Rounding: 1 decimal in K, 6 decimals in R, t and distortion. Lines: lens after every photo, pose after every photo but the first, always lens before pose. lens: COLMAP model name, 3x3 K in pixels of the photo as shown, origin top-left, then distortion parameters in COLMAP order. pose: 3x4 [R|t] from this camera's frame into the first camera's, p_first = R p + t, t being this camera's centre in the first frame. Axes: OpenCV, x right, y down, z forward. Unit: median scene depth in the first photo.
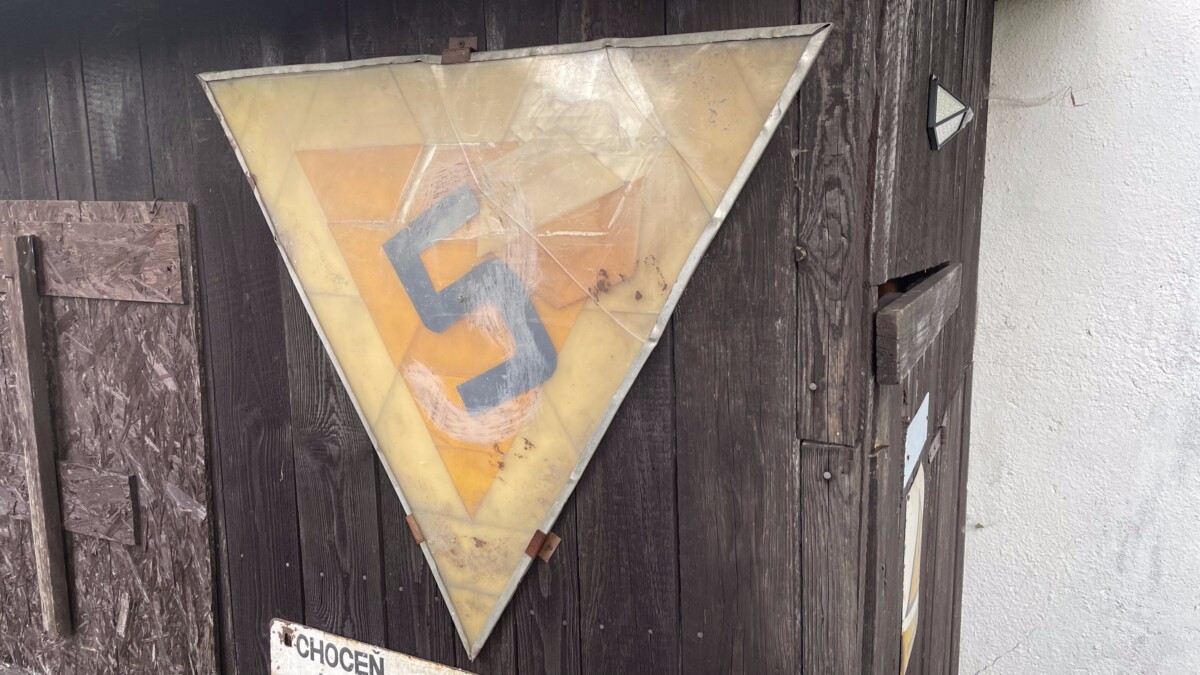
lens RADIAL K [[914.8, 0, 590.1], [0, 914.8, 318.0], [0, 0, 1]] dist [0.104086, -0.125141]
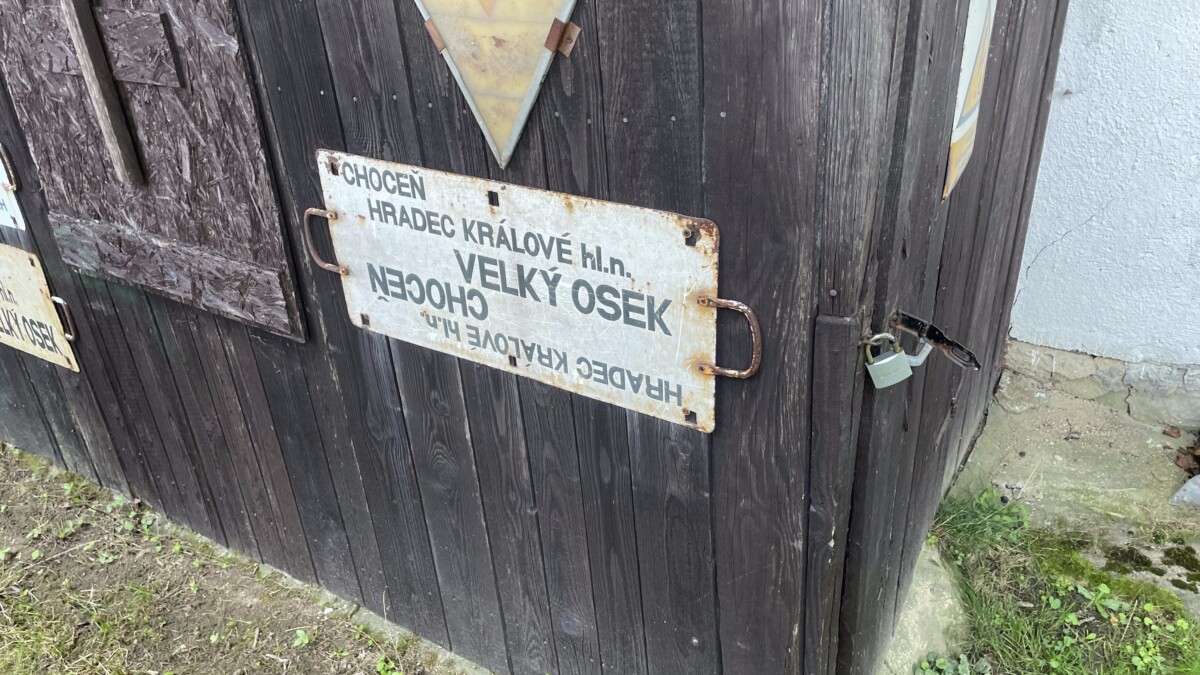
lens RADIAL K [[914.8, 0, 590.1], [0, 914.8, 318.0], [0, 0, 1]] dist [0.104086, -0.125141]
pose [[0.994837, -0.001790, -0.101471, 0.062094], [0.035759, 0.941903, 0.333975, 0.172187], [0.094979, -0.335879, 0.937104, 0.011407]]
